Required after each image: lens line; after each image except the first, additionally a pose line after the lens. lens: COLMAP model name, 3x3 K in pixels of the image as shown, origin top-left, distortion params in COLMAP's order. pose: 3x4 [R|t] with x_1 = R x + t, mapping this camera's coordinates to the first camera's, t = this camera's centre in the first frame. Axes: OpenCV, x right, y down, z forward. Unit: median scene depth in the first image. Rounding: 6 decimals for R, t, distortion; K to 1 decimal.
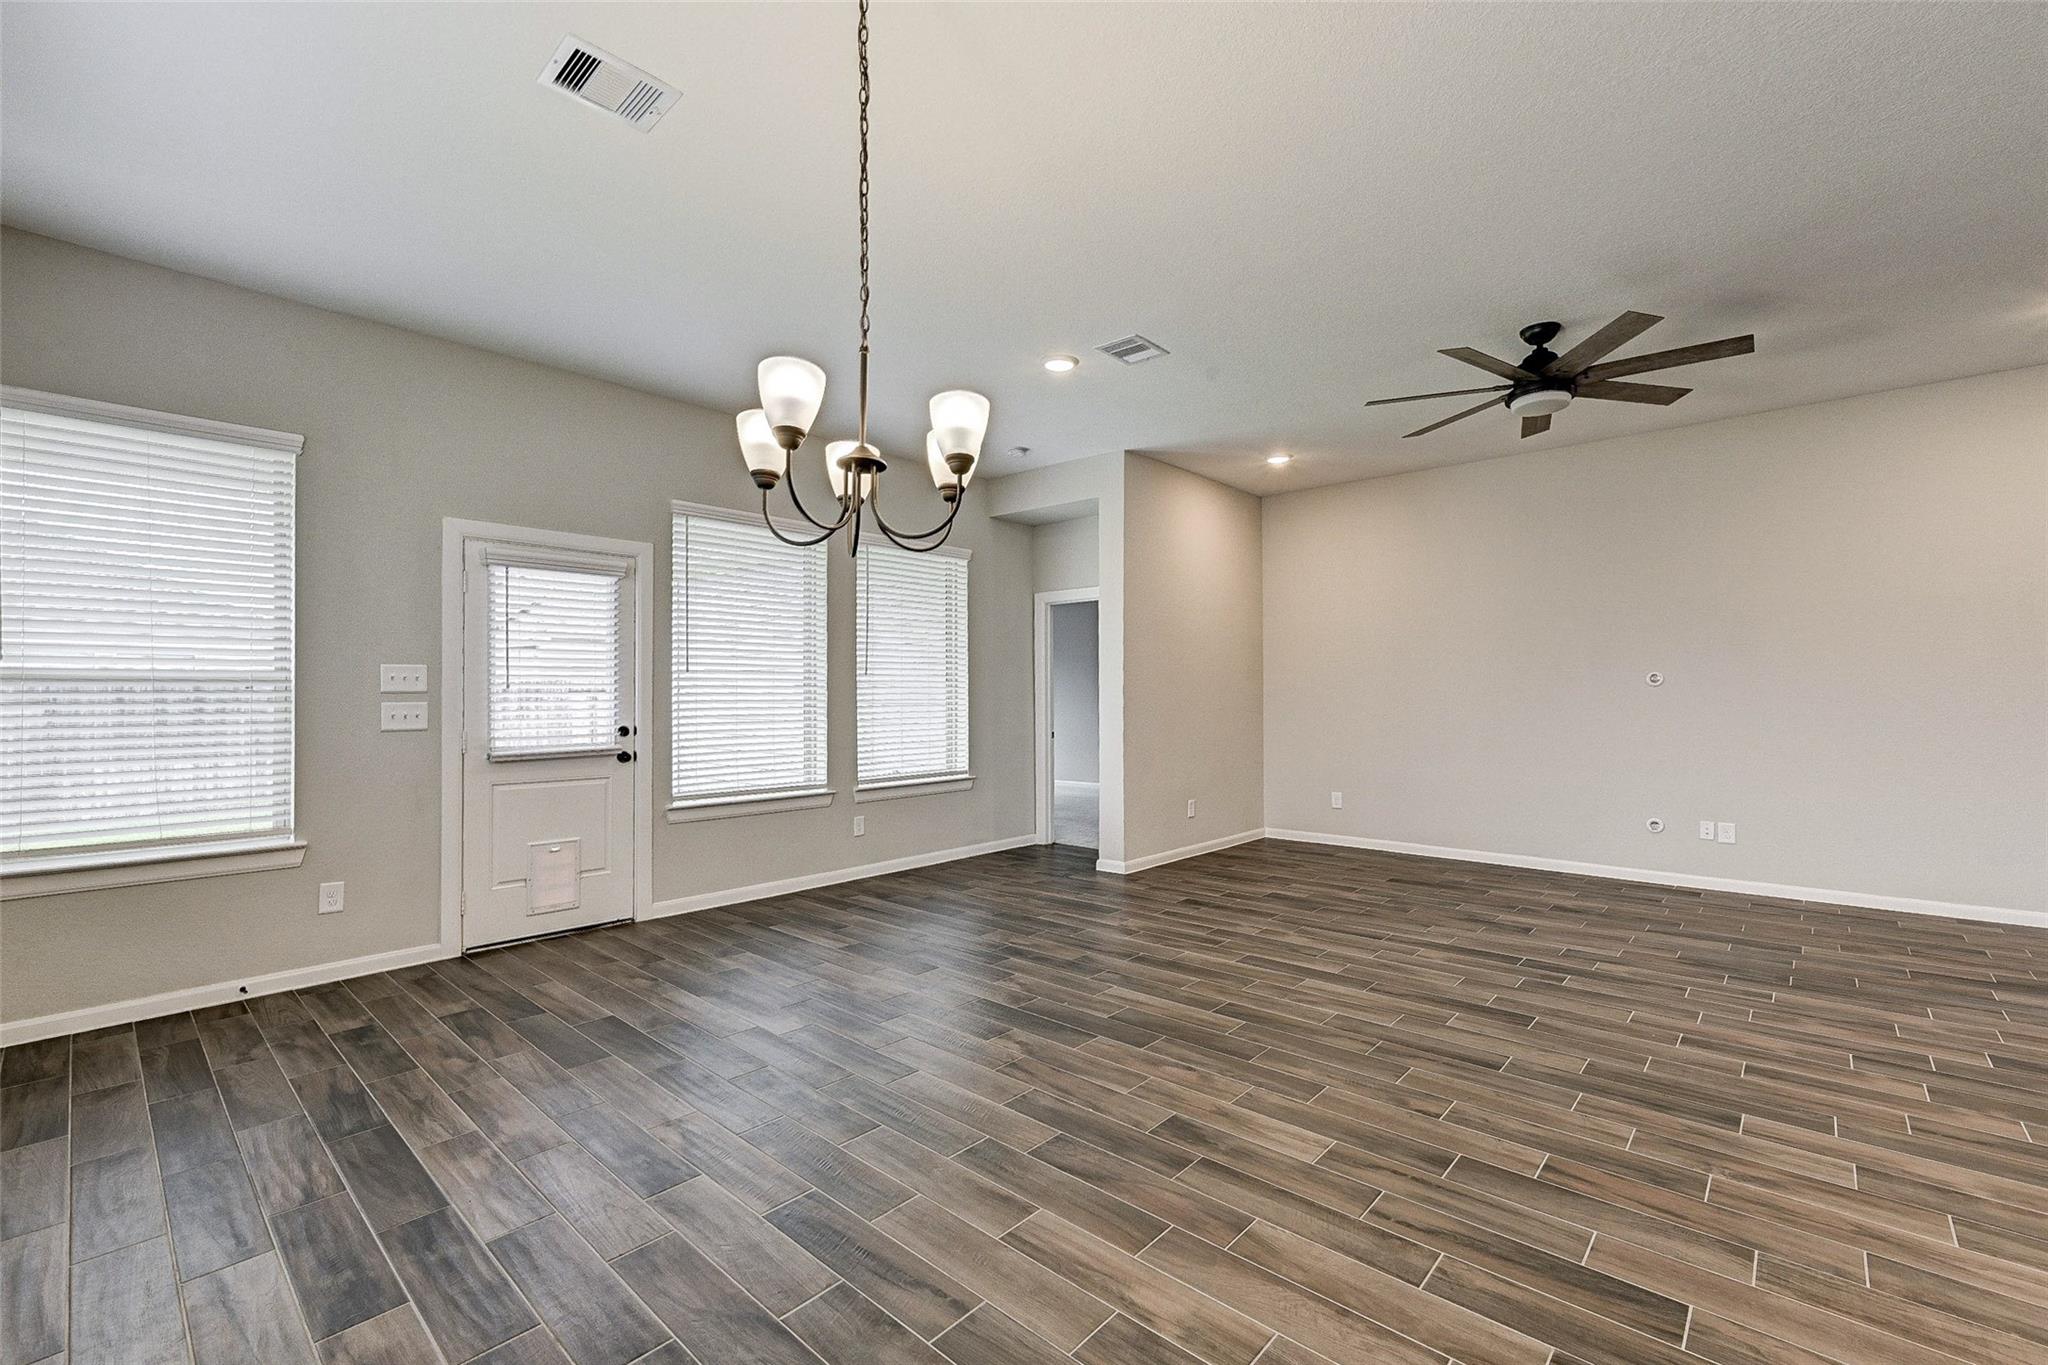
lens RADIAL K [[827.2, 0, 1031.4], [0, 827.2, 690.4], [0, 0, 1]] dist [-0.001630, 0.000482]
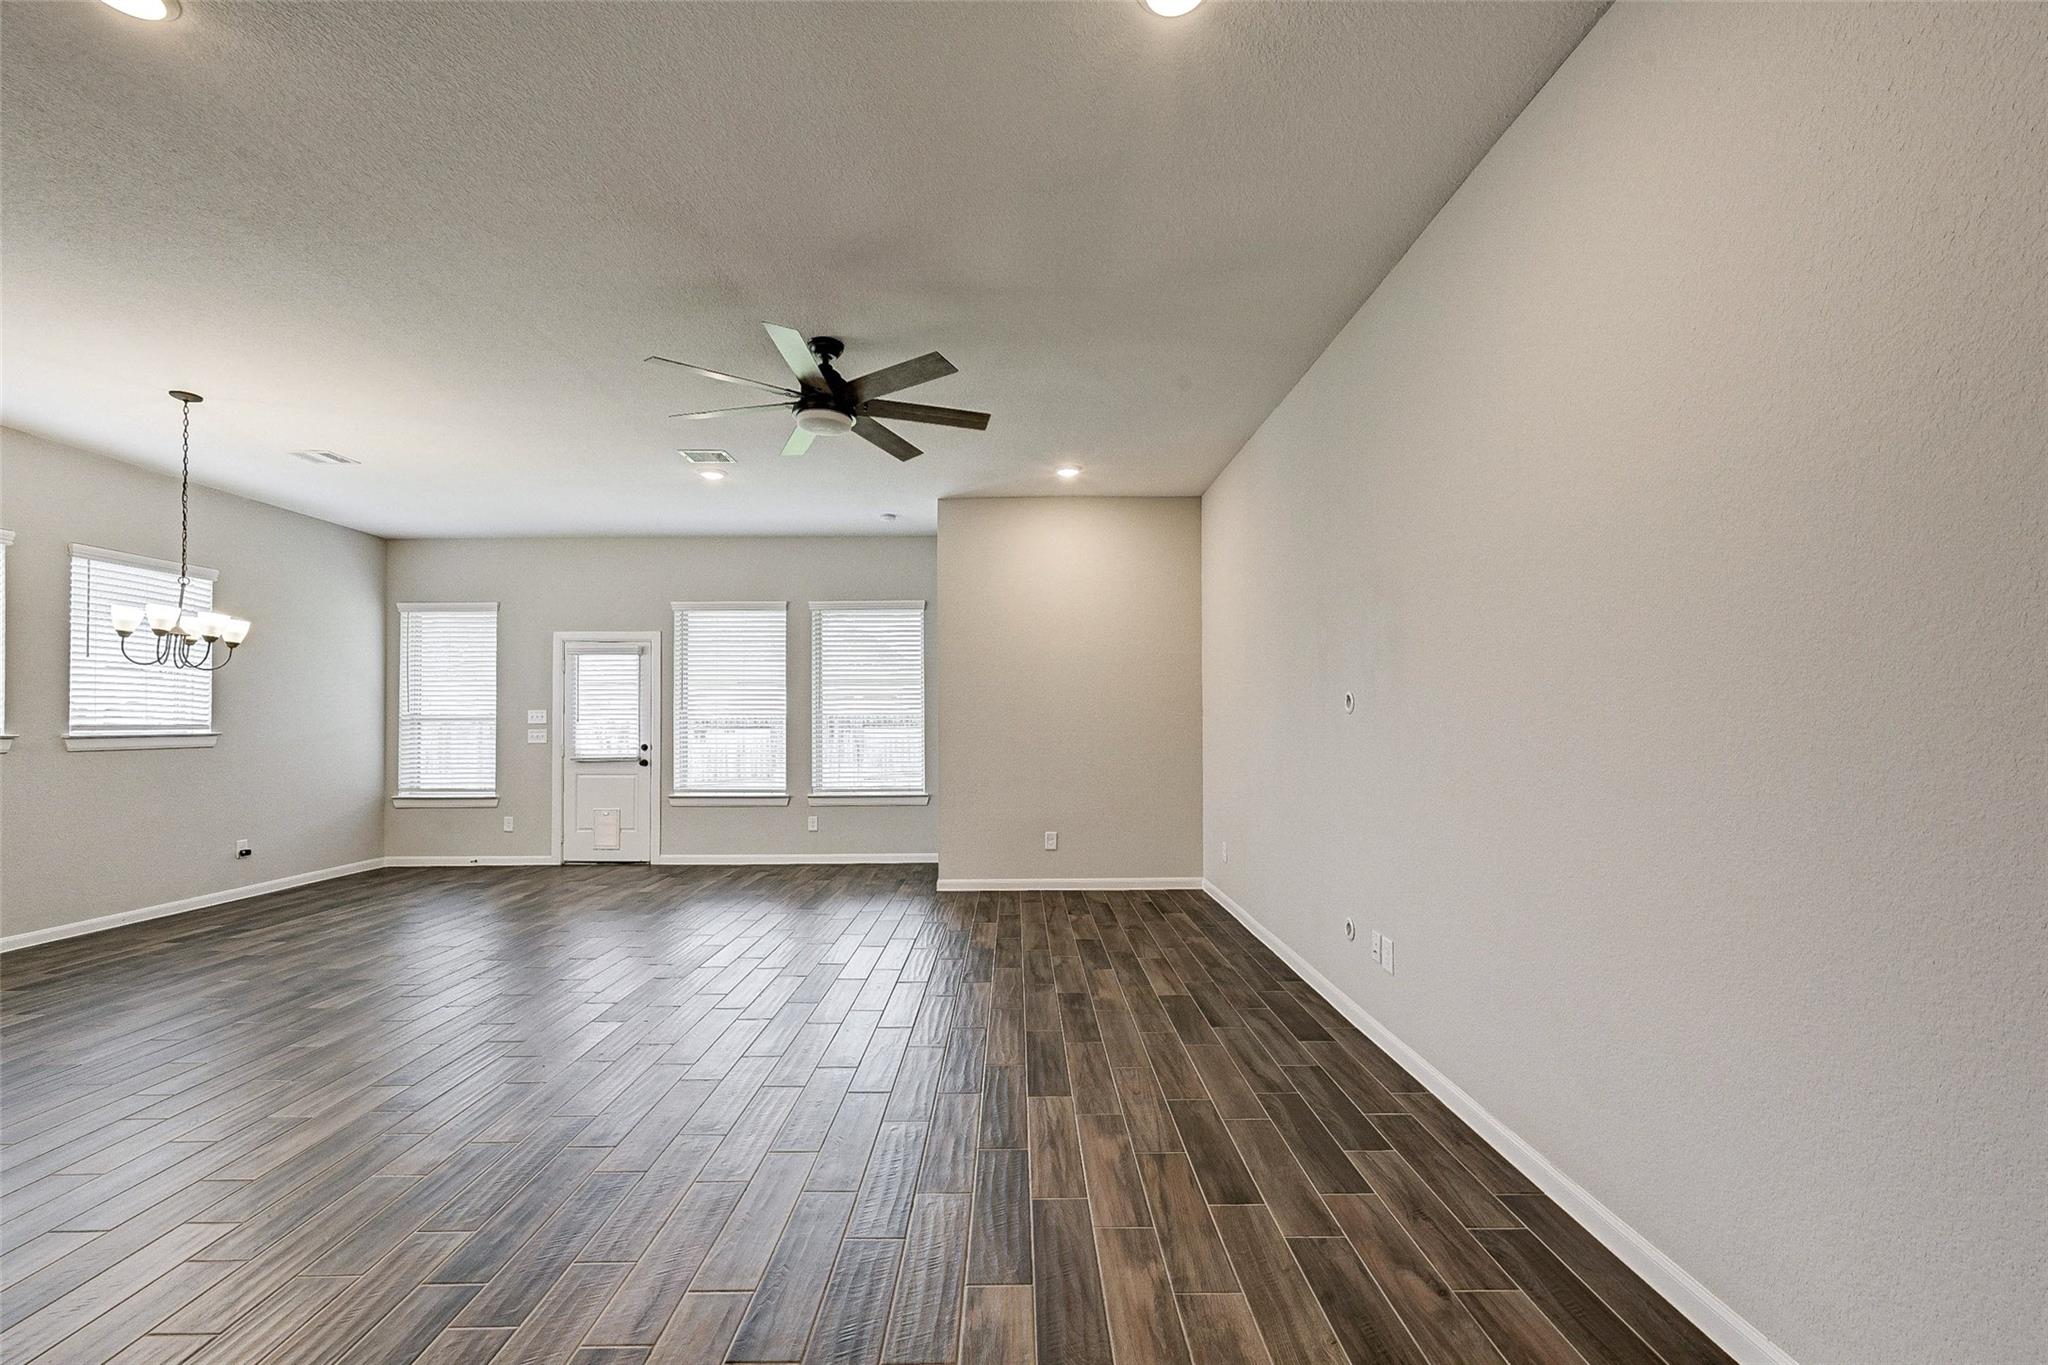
lens RADIAL K [[827.2, 0, 1028.4], [0, 827.2, 695.1], [0, 0, 1]] dist [-0.001630, 0.000482]
pose [[0.681064, -0.024466, -0.731815, 1.401161], [0.012351, 0.999683, -0.021928, -0.009117], [0.732119, 0.005896, 0.681151, 0.509494]]
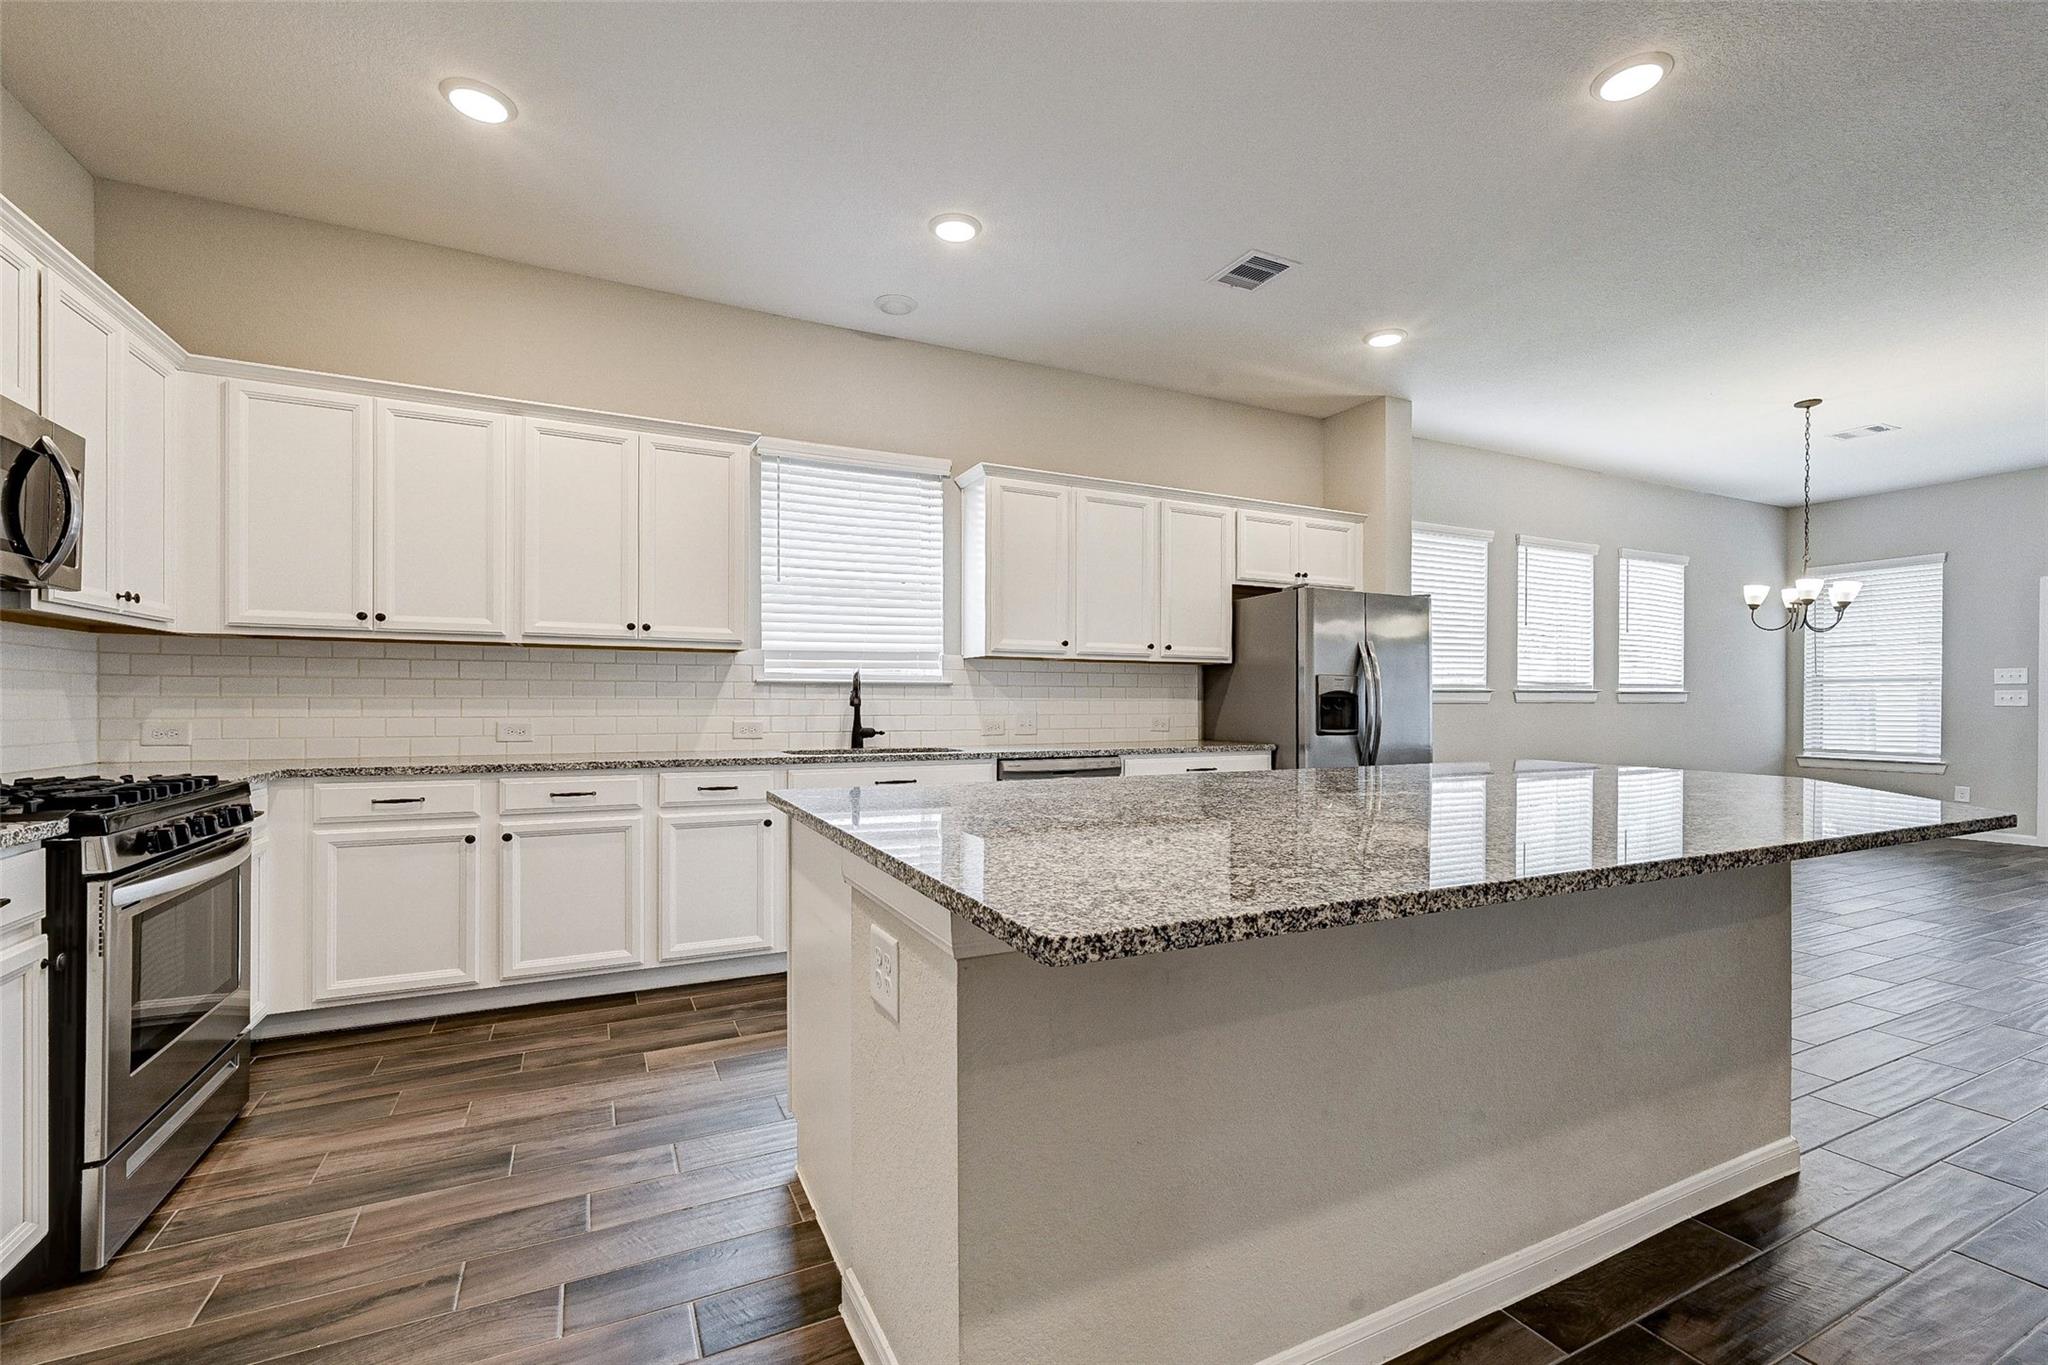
lens RADIAL K [[827.2, 0, 1019.4], [0, 827.2, 688.9], [0, 0, 1]] dist [-0.001630, 0.000482]
pose [[-0.407717, -0.005240, -0.913093, 1.506066], [0.008545, 0.999918, -0.009554, 0.006500], [0.913068, -0.011698, -0.407638, -0.111986]]
